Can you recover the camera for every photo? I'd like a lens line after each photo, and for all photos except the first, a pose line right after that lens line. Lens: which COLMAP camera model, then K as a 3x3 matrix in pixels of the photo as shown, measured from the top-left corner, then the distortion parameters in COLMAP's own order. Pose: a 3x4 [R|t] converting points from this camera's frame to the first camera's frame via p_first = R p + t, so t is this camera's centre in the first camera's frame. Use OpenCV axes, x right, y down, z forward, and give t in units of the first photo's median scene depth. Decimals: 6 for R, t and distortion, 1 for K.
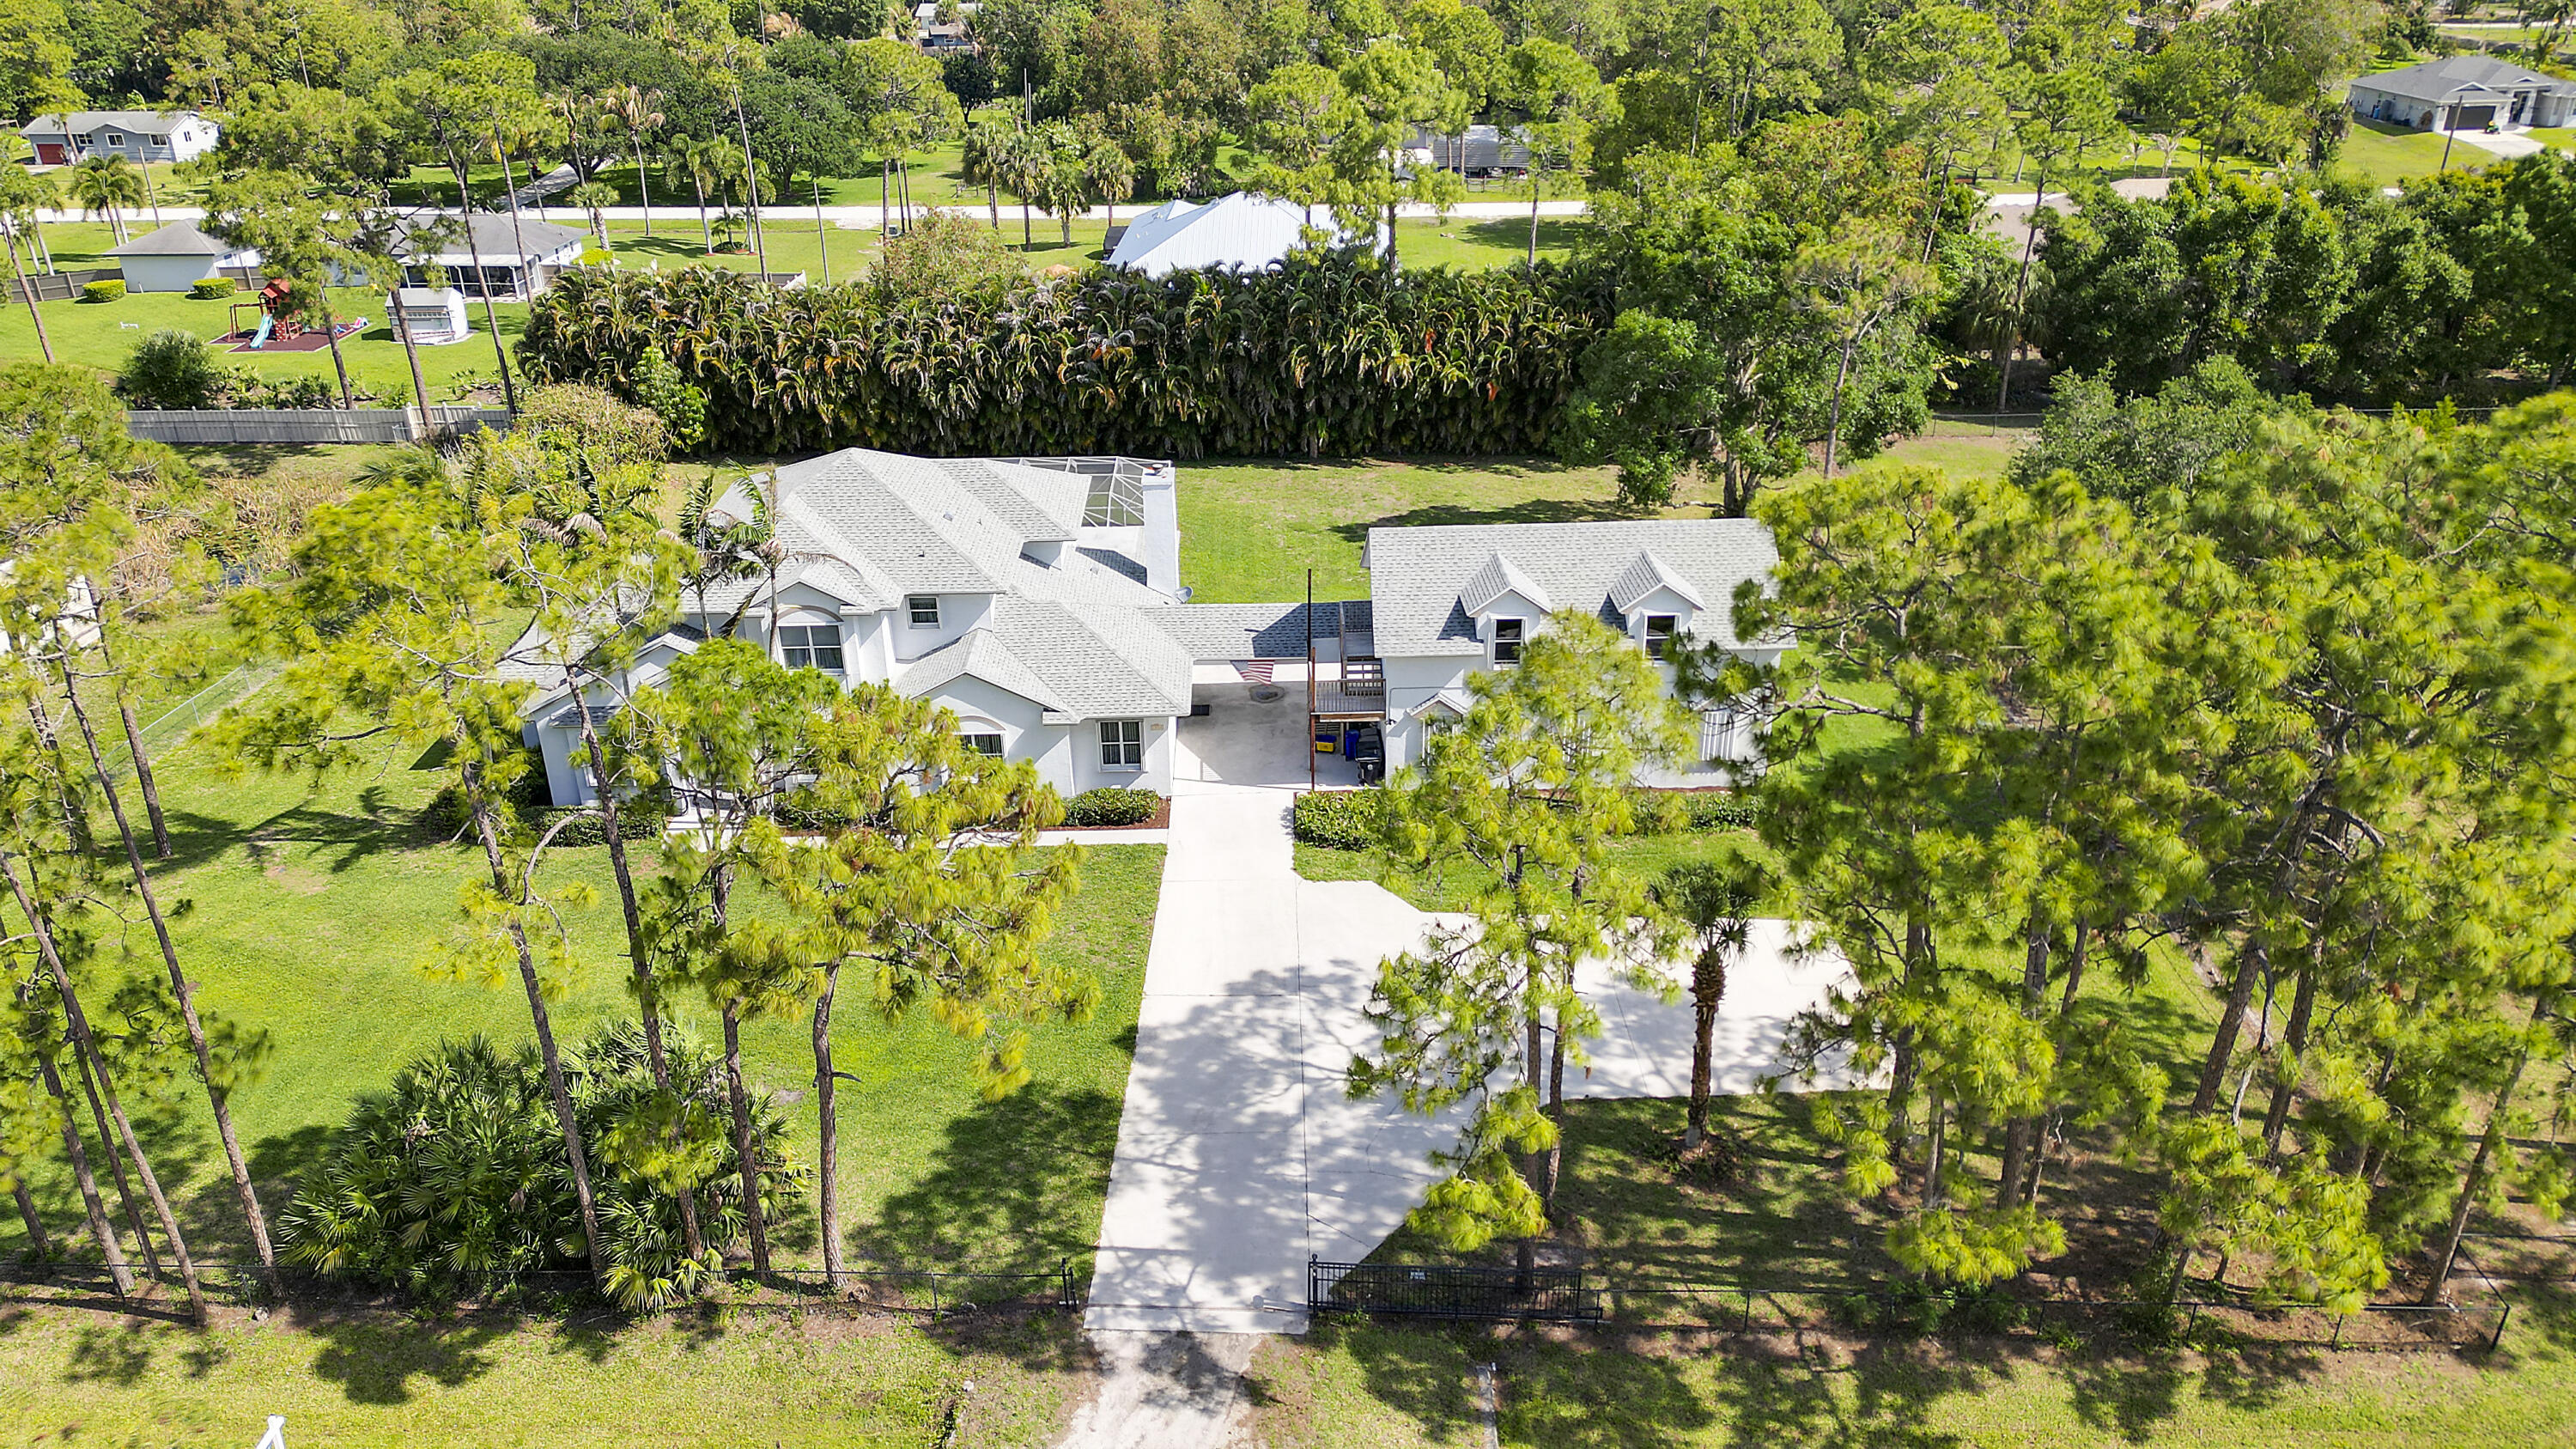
lens RADIAL K [[1752.5, 0, 1285.4], [0, 1752.5, 765.6], [0, 0, 1]] dist [0.106861, -0.113734]
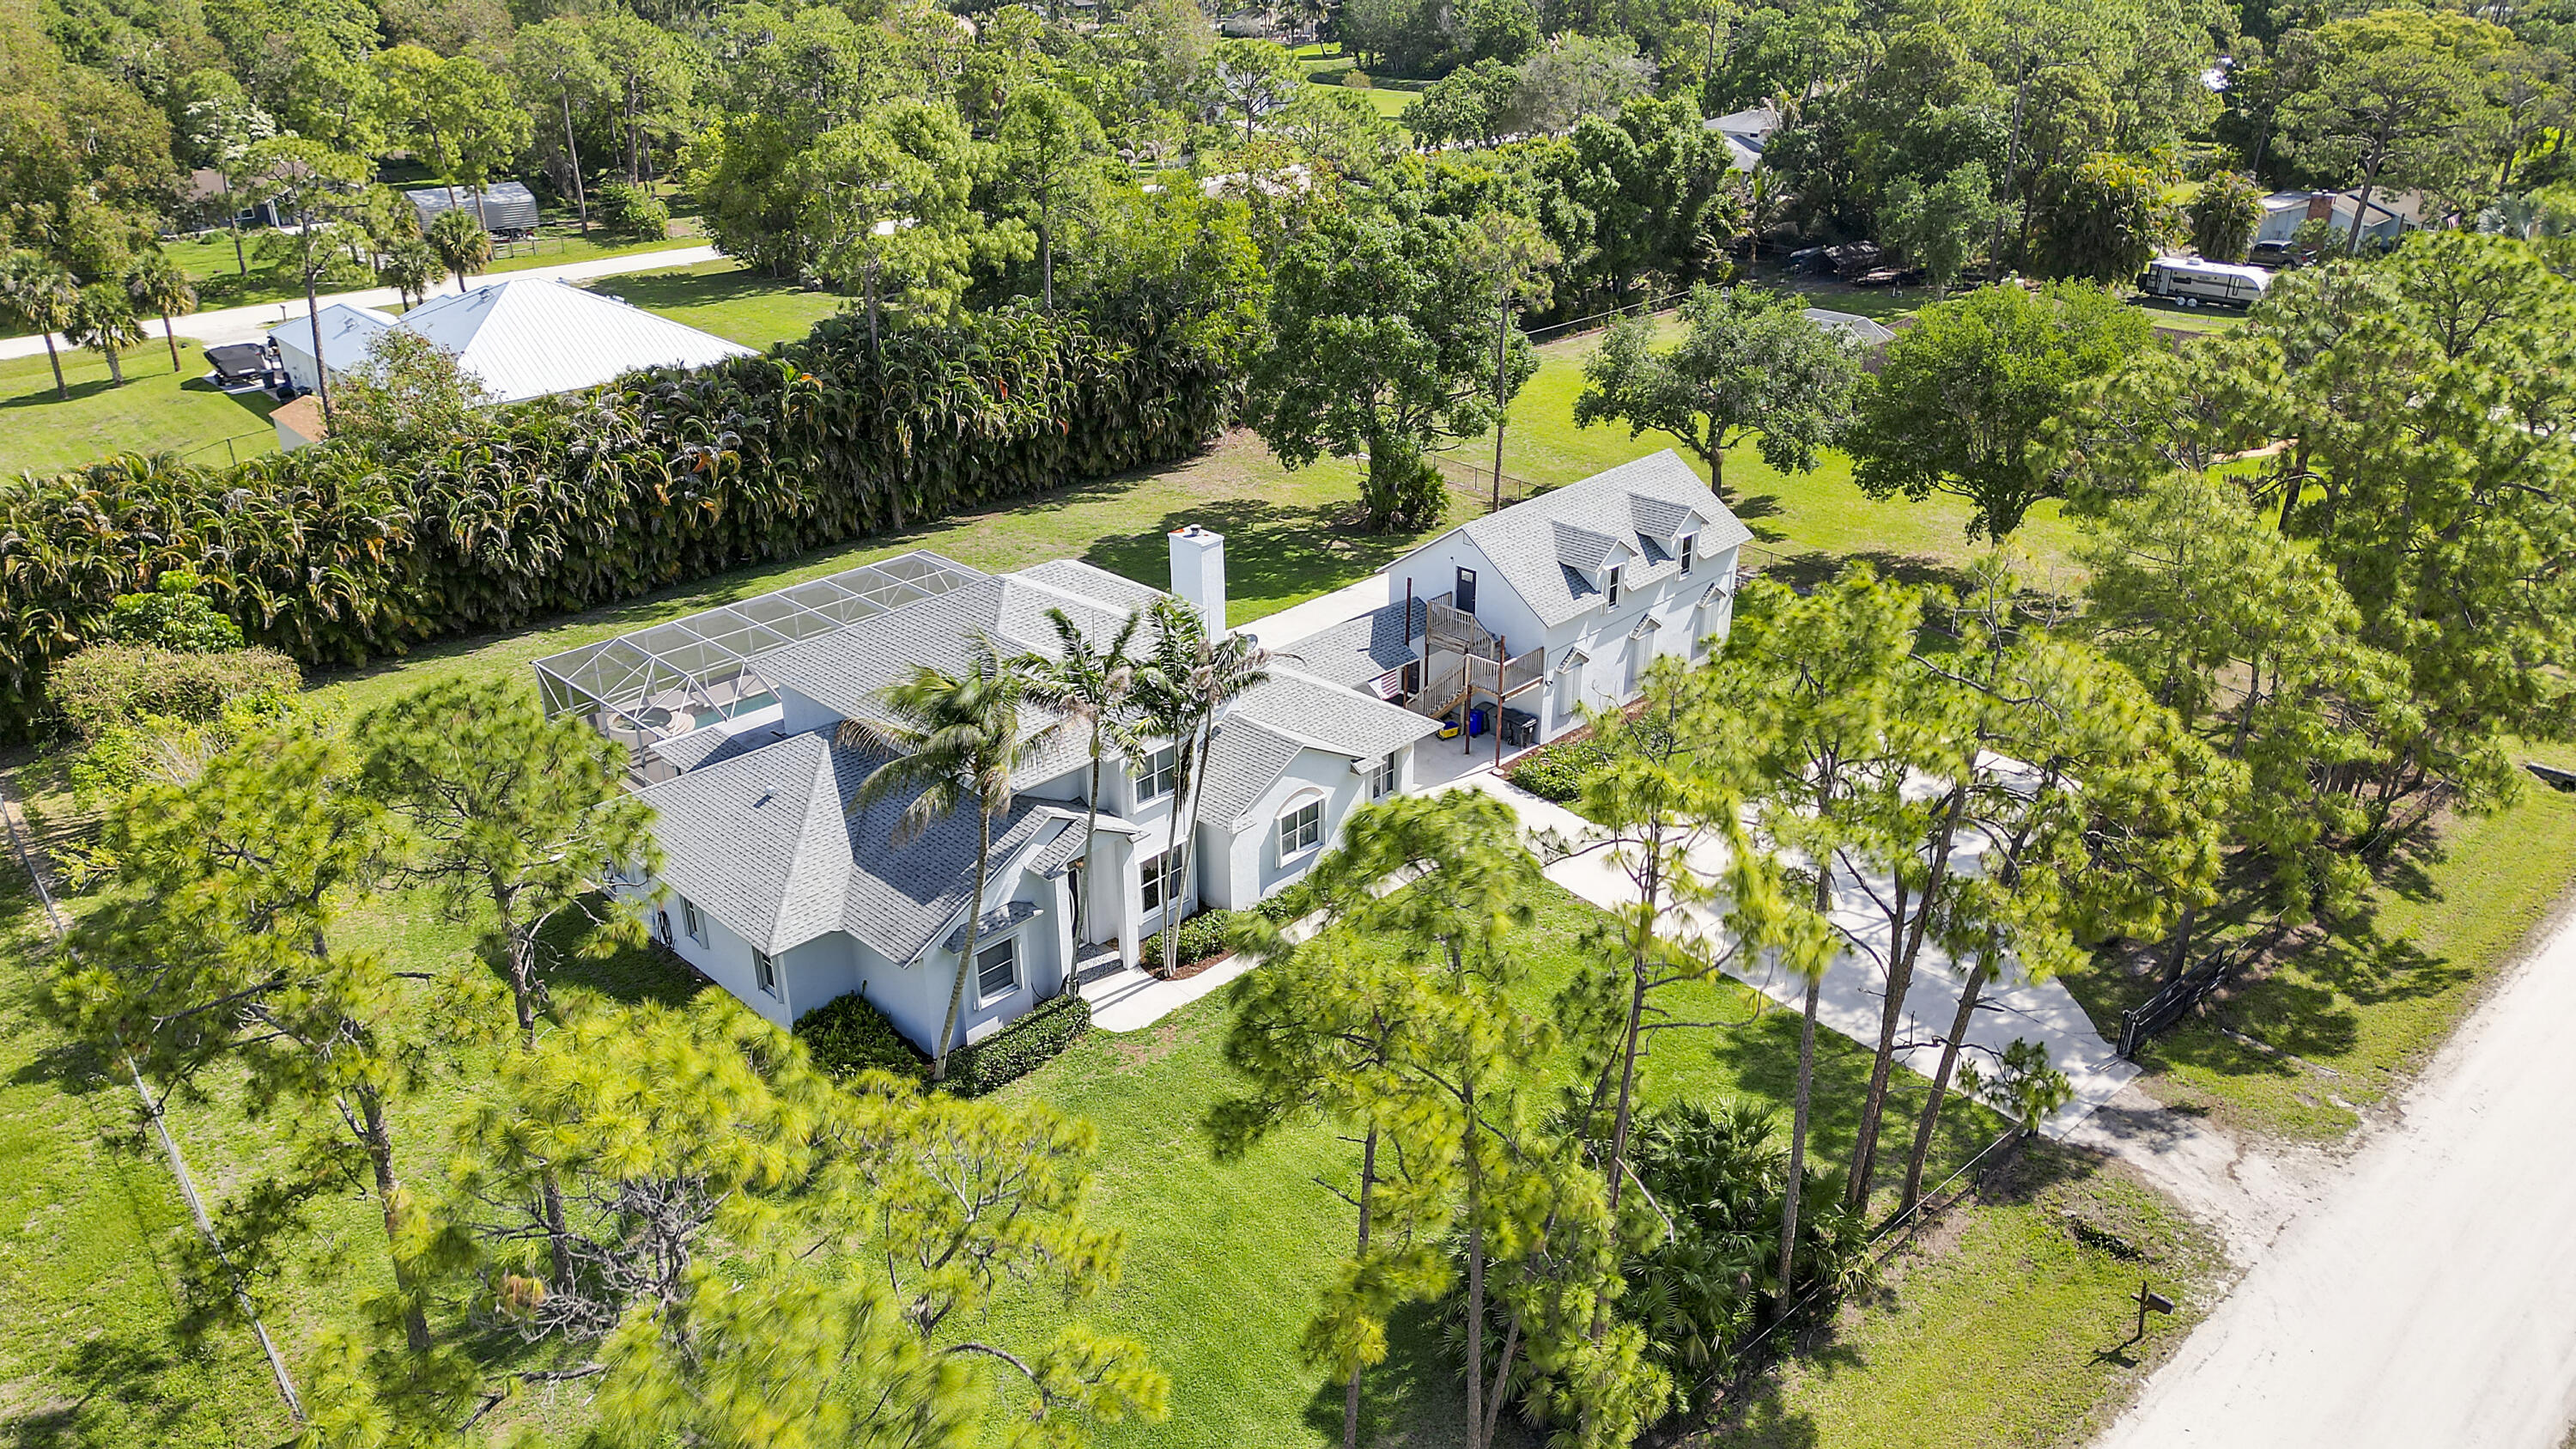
lens RADIAL K [[1752.5, 0, 1285.4], [0, 1752.5, 765.6], [0, 0, 1]] dist [0.106861, -0.113734]
pose [[0.725148, -0.305348, 0.617189, -0.487352], [0.311362, 0.944842, 0.101626, -0.089259], [-0.614177, 0.118476, 0.780224, 0.140385]]
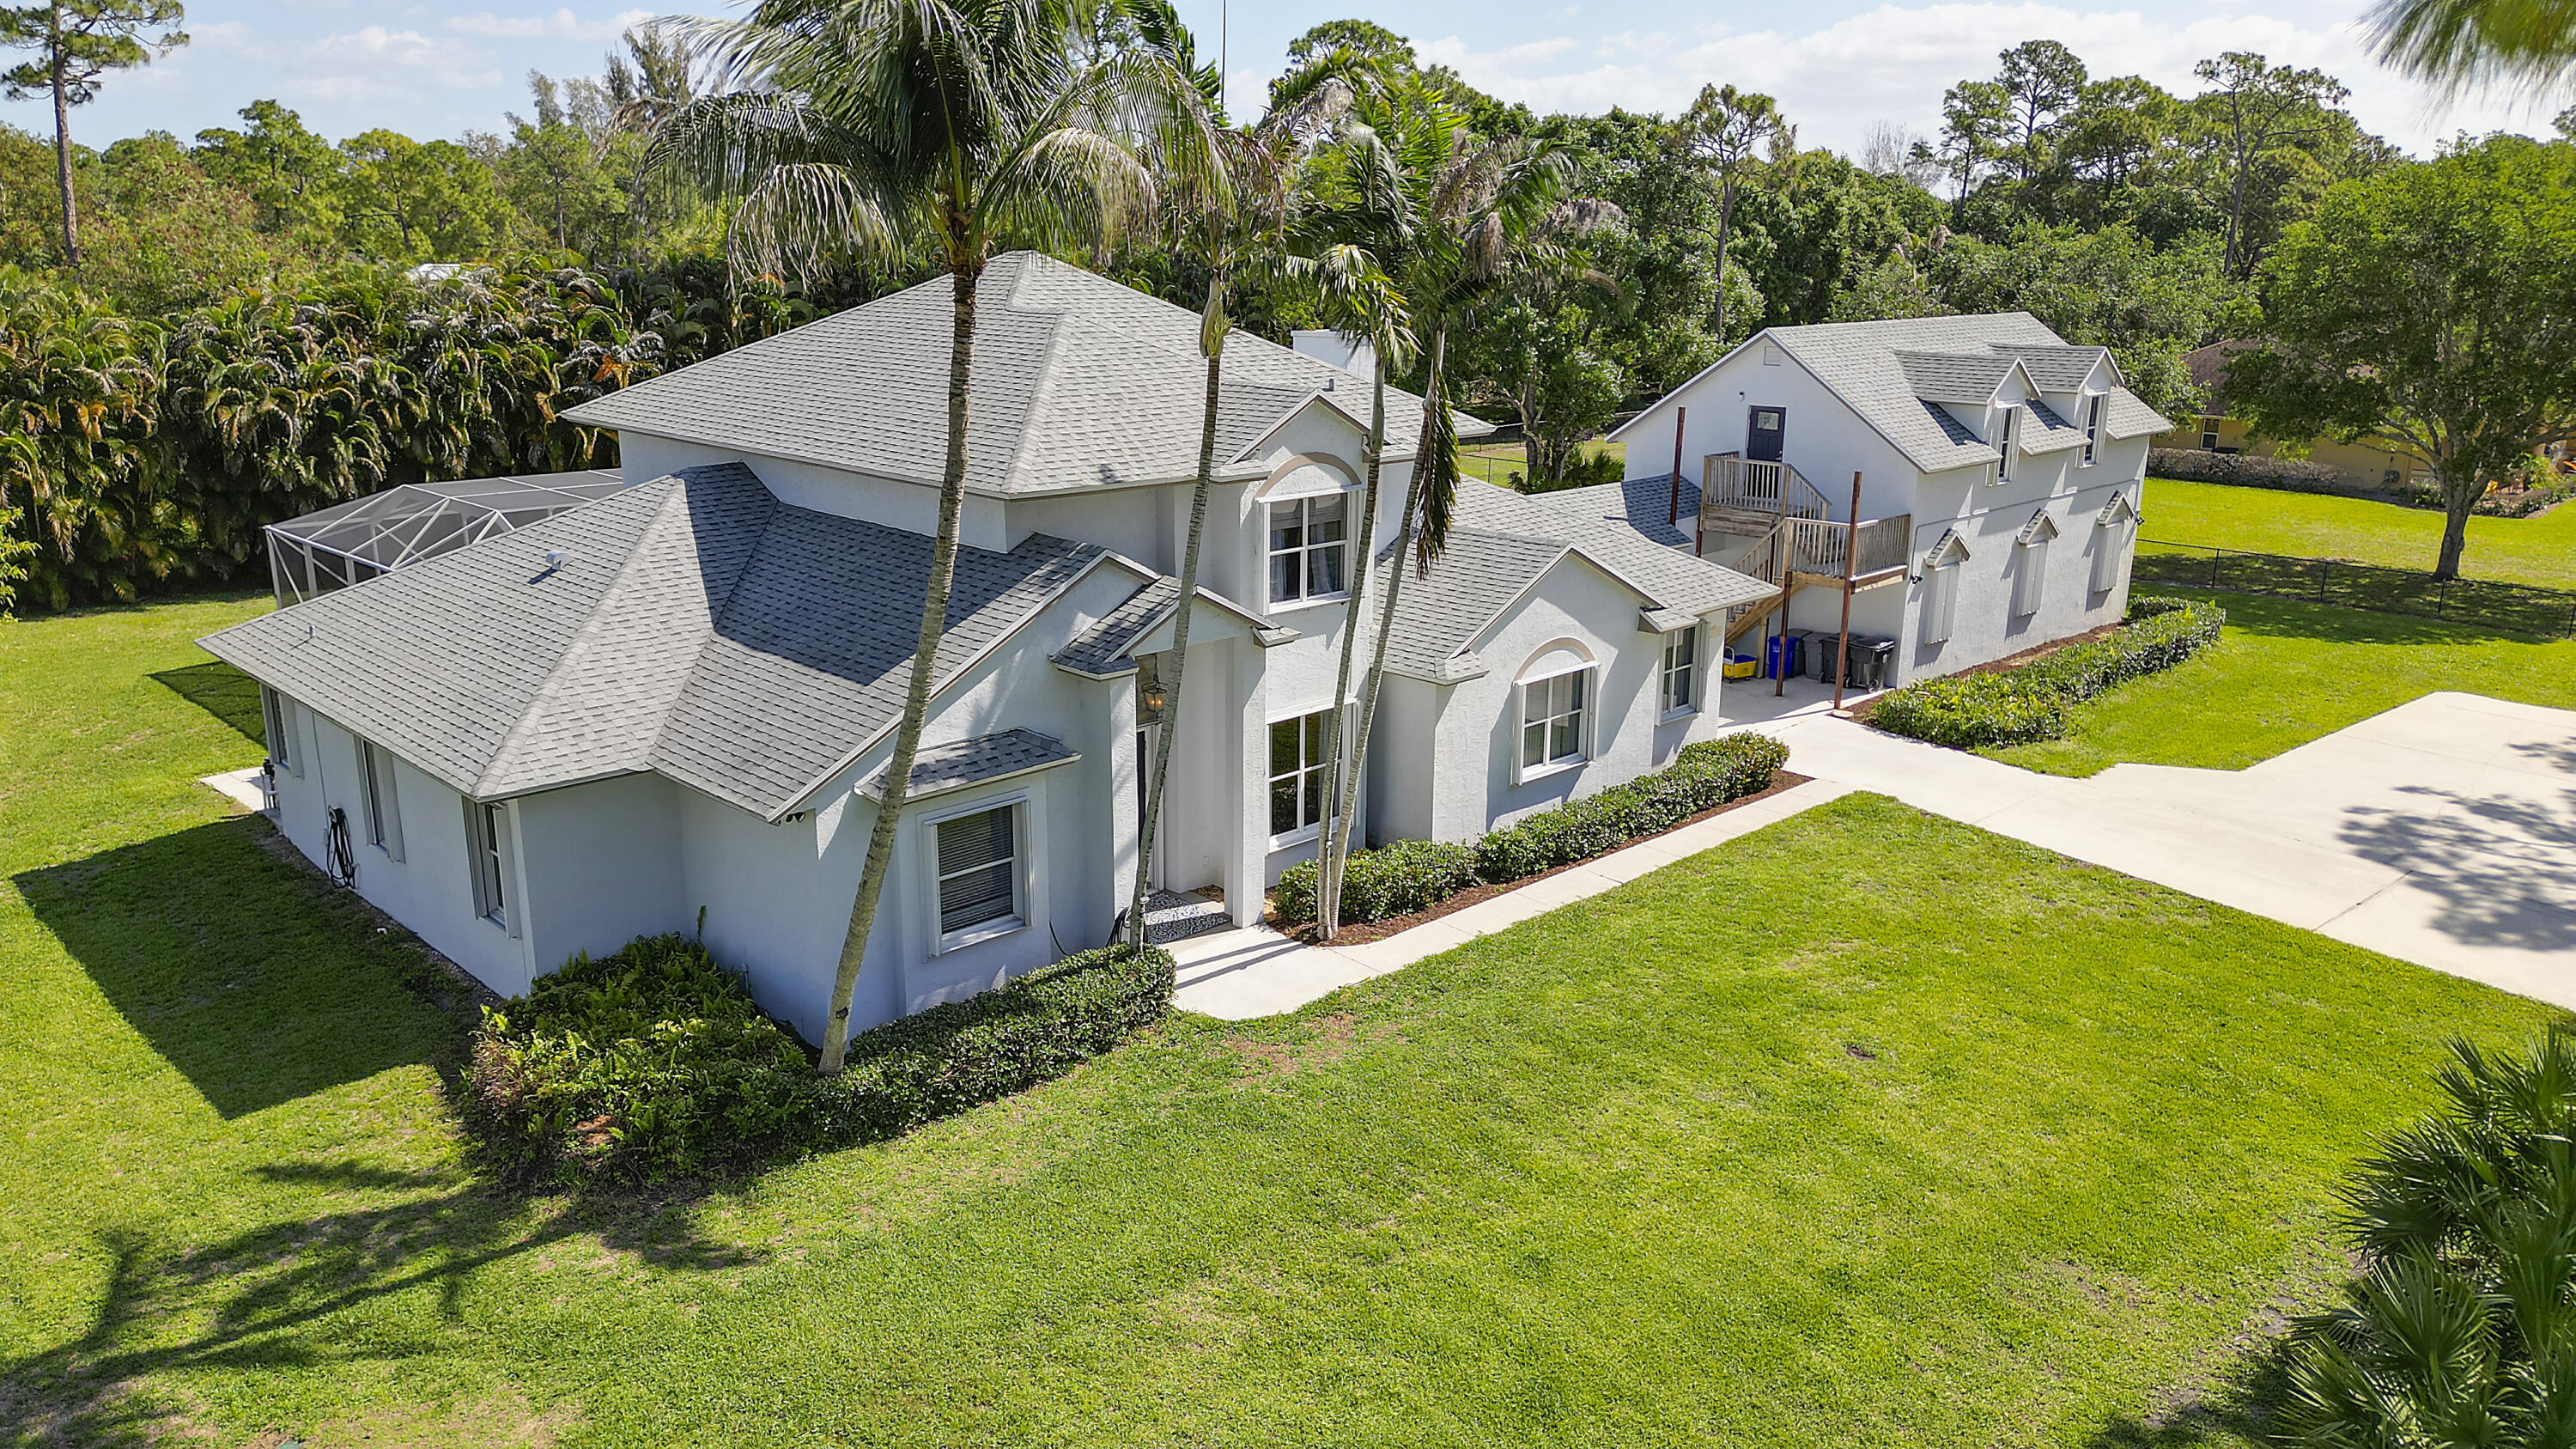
lens RADIAL K [[1800.7, 0, 1288.0], [0, 1800.7, 724.5], [0, 0, 1]] dist [0.072686, -0.070314]
pose [[0.733638, -0.162818, 0.659746, -0.372951], [0.289272, 0.953340, -0.086397, 0.012321], [-0.614895, 0.254231, 0.746505, 0.396837]]
